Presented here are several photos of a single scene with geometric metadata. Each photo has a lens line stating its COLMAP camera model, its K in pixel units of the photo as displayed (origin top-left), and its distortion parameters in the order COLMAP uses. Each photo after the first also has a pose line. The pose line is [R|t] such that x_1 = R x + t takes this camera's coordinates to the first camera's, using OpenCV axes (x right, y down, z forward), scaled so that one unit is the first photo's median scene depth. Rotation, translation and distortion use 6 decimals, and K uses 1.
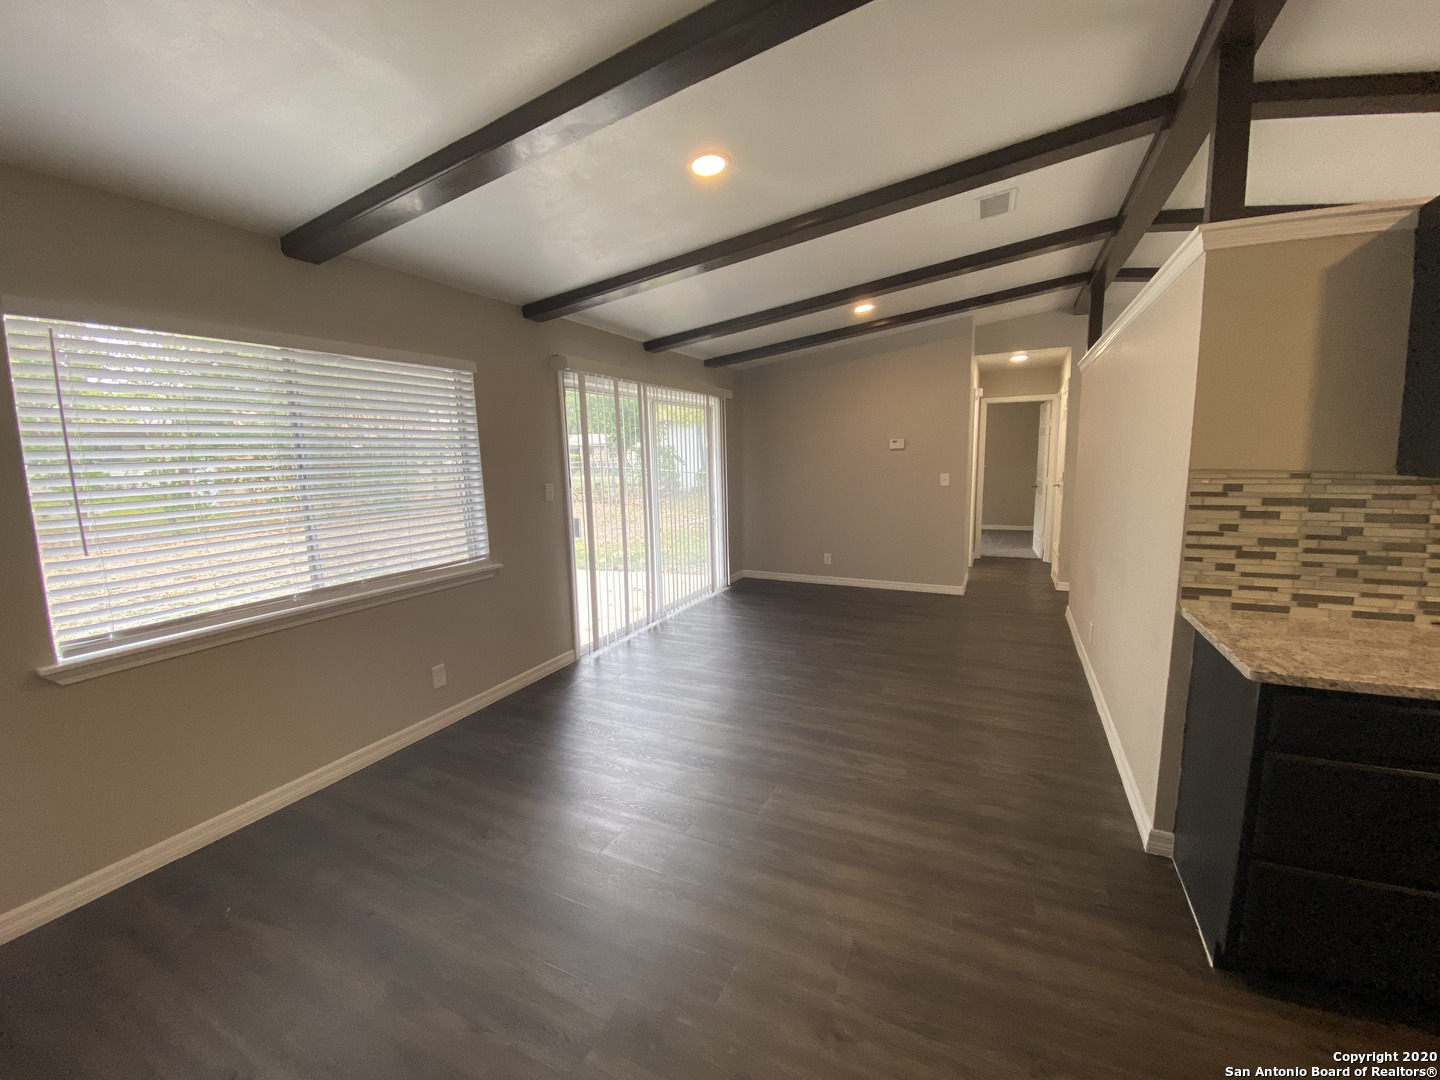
lens RADIAL K [[581.8, 0, 714.3], [0, 581.8, 539.6], [0, 0, 1]] dist [0.010878, -0.018864]
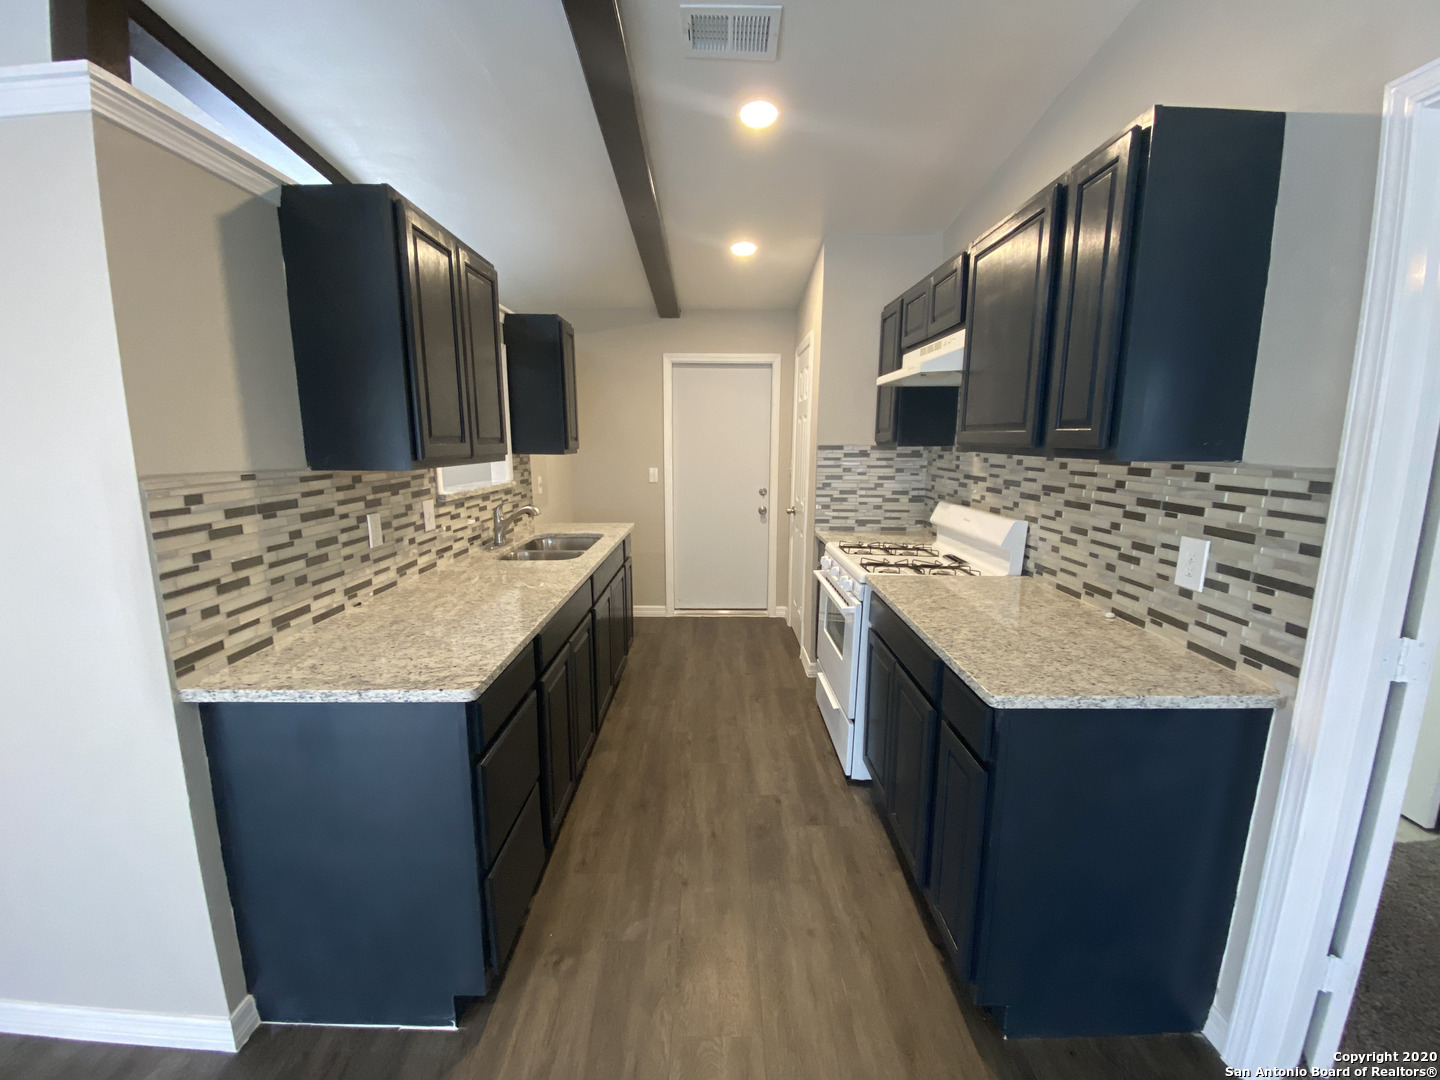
lens RADIAL K [[578.8, 0, 717.9], [0, 578.8, 537.9], [0, 0, 1]] dist [0.043827, -0.034712]
pose [[-0.447654, -0.128229, 0.884965, -0.008648], [0.138043, 0.967891, 0.210073, -0.102910], [-0.883487, 0.216203, -0.415580, 0.728048]]
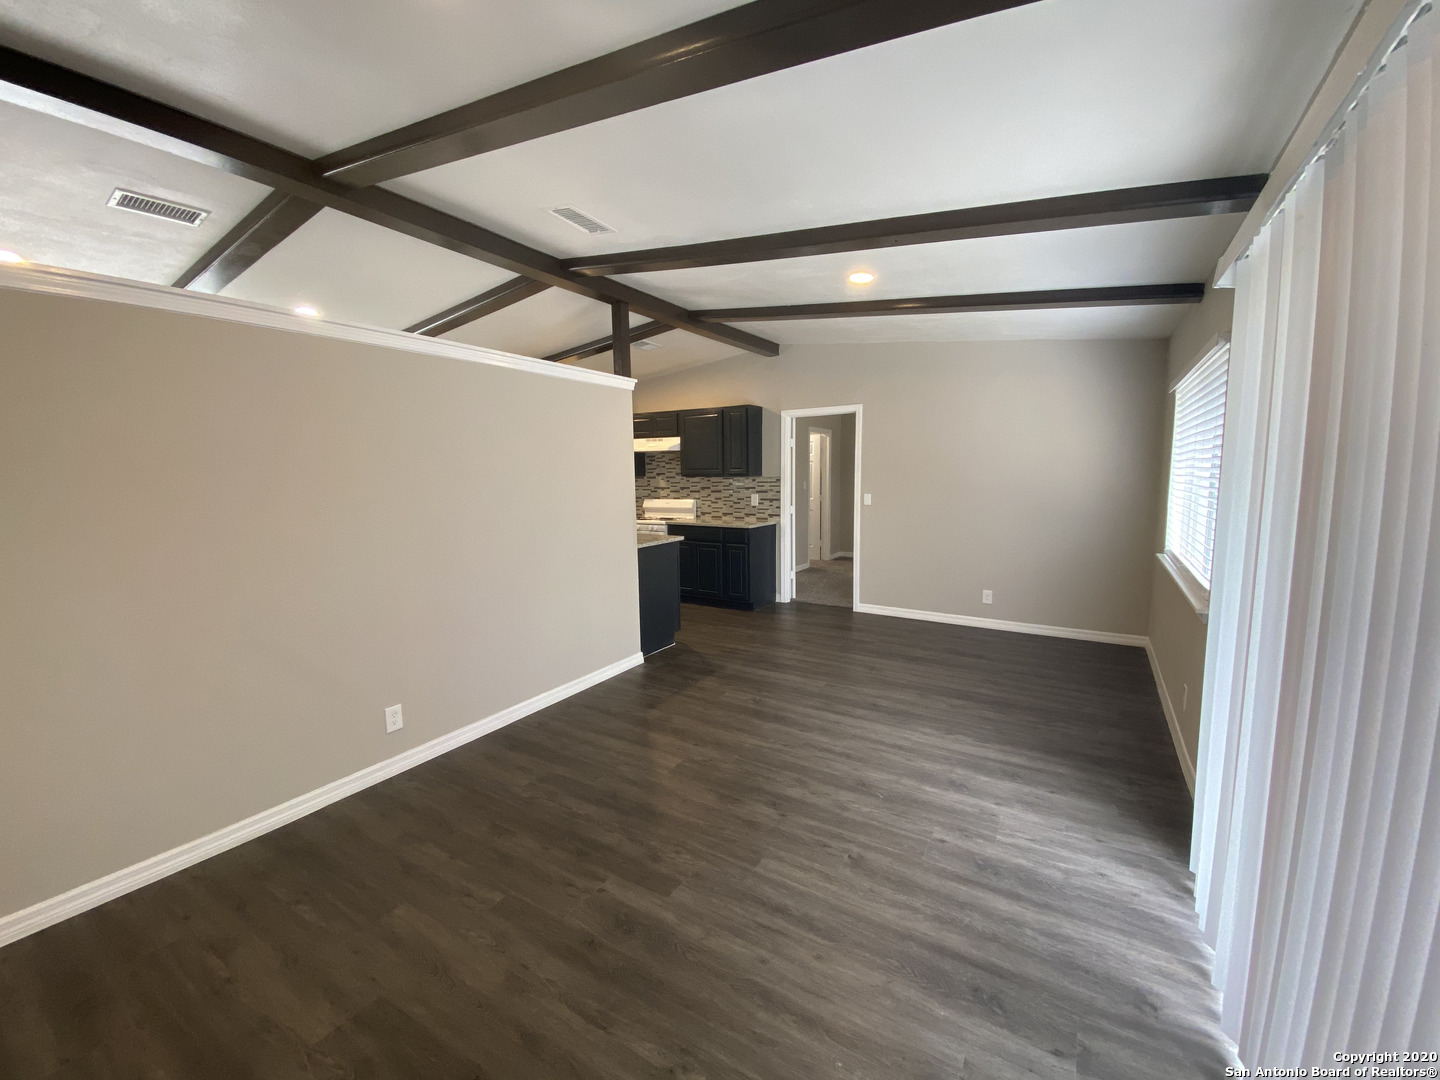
lens RADIAL K [[578.8, 0, 717.9], [0, 578.8, 537.9], [0, 0, 1]] dist [0.043827, -0.034712]
pose [[-0.993652, 0.029779, 0.108486, 0.250785], [0.057102, 0.964378, 0.258293, -0.493561], [-0.096929, 0.262848, -0.959956, 3.199588]]
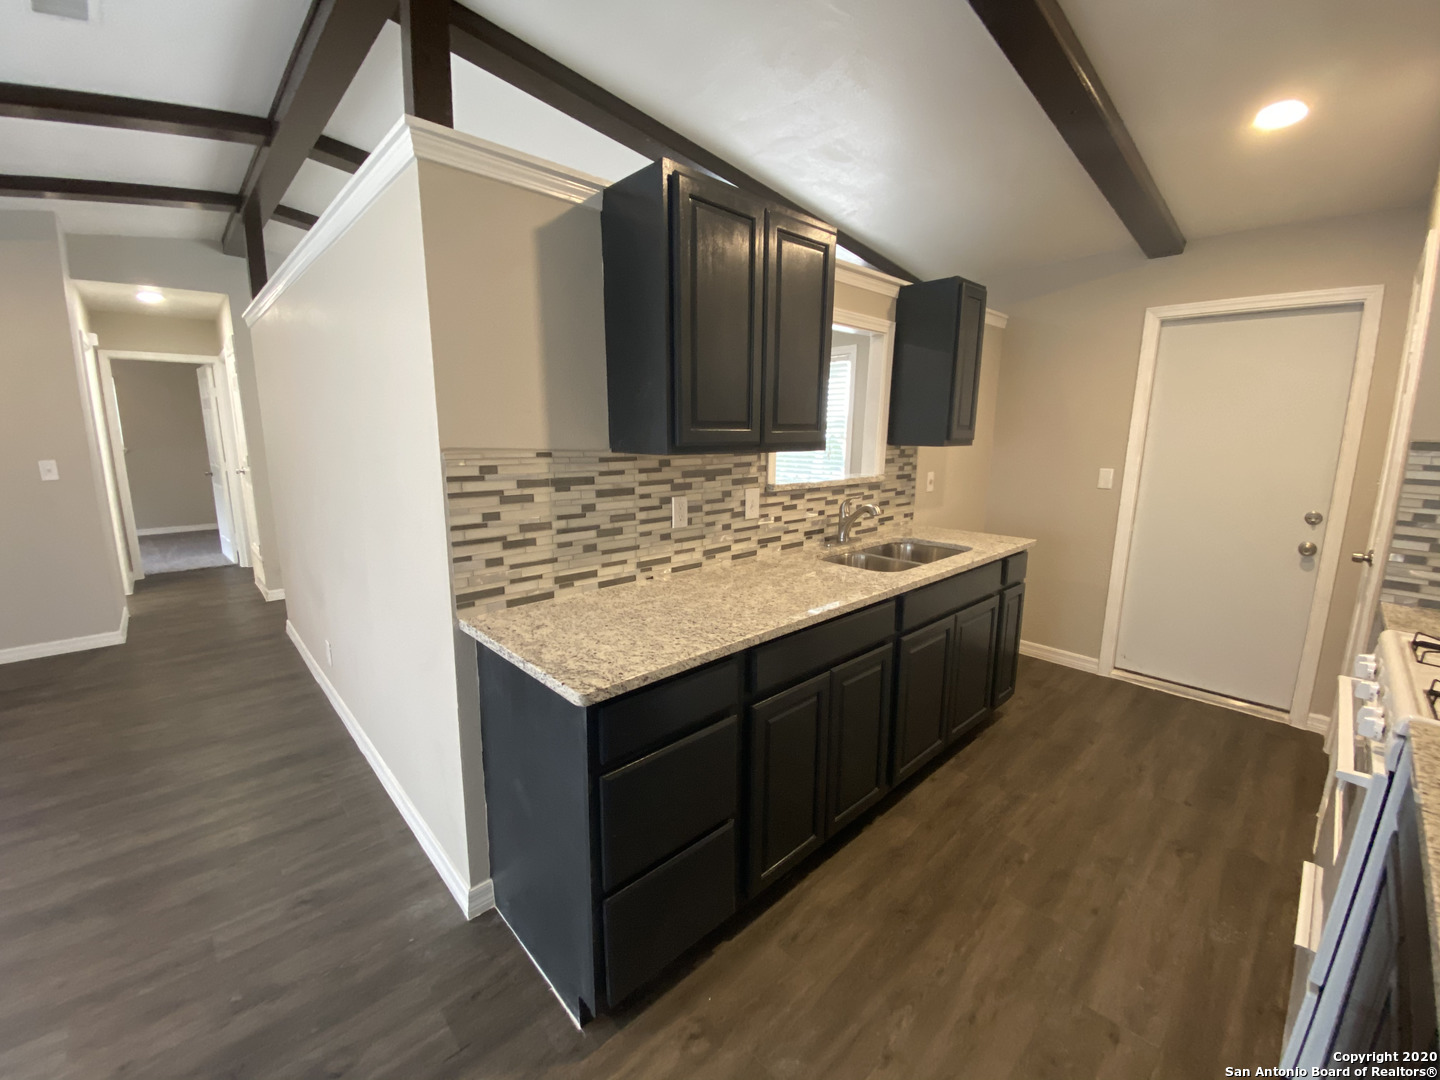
lens RADIAL K [[578.8, 0, 717.9], [0, 578.8, 537.9], [0, 0, 1]] dist [0.043827, -0.034712]
pose [[0.348724, -0.141869, 0.926426, 0.199152], [0.119548, 0.987136, 0.106166, -0.040328], [-0.929570, 0.073730, 0.361198, 0.374100]]
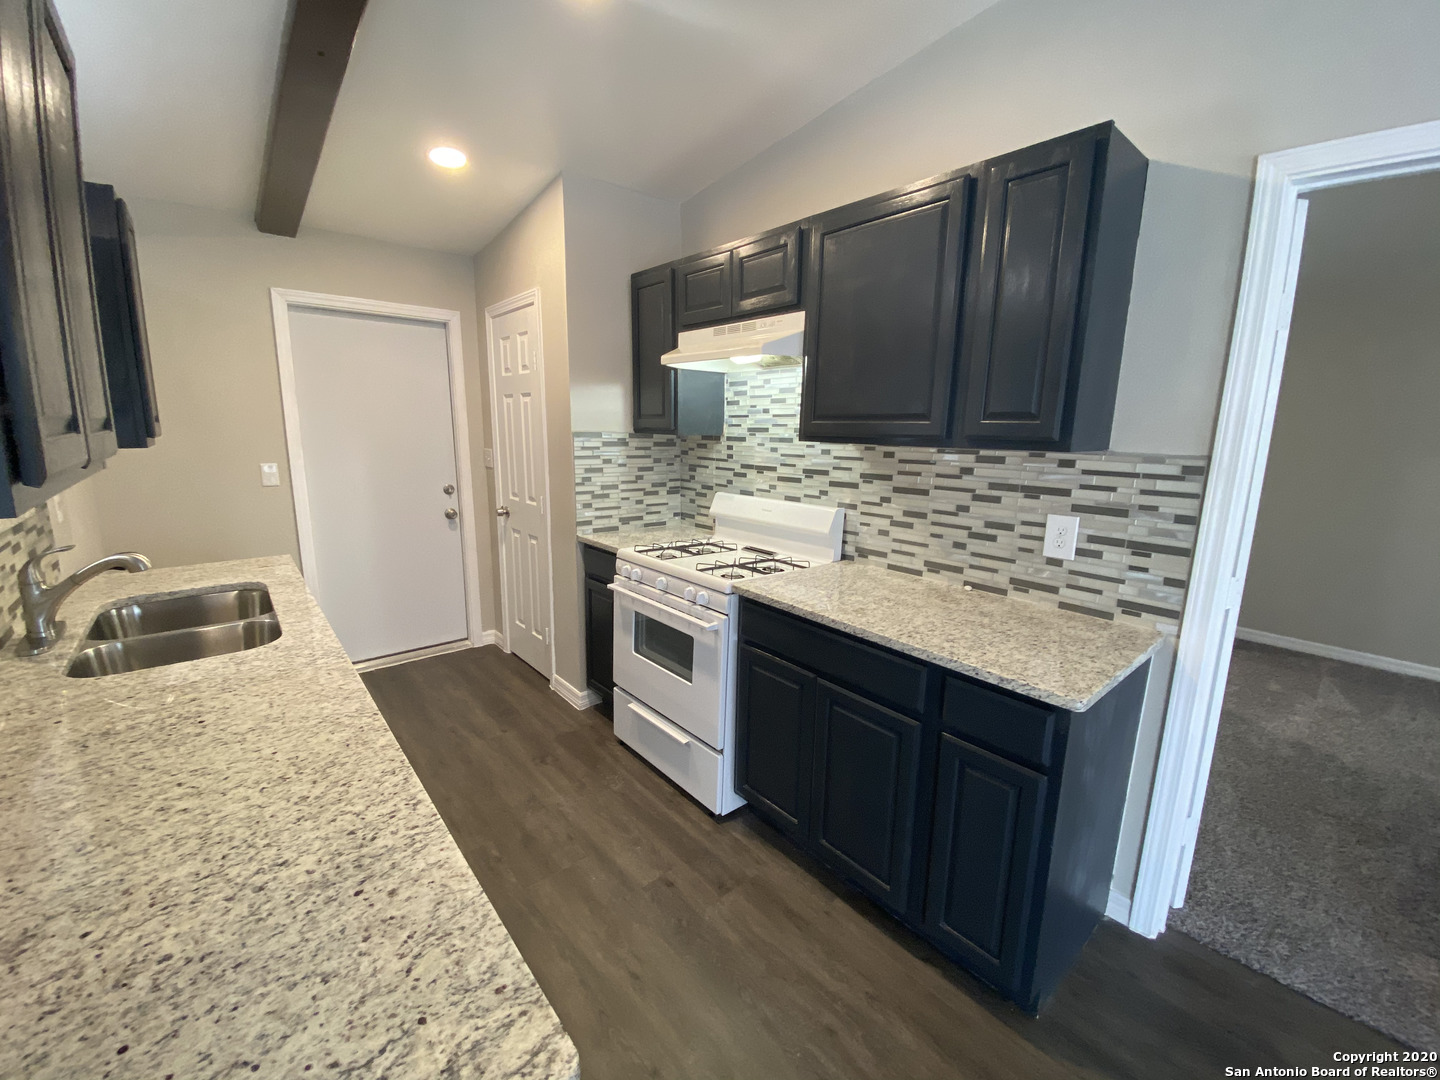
lens RADIAL K [[578.8, 0, 717.9], [0, 578.8, 537.9], [0, 0, 1]] dist [0.043827, -0.034712]
pose [[-0.920532, -0.064159, 0.385364, 0.540772], [0.063227, 0.948951, 0.309023, -0.136875], [-0.385518, 0.308831, -0.869482, 0.865661]]
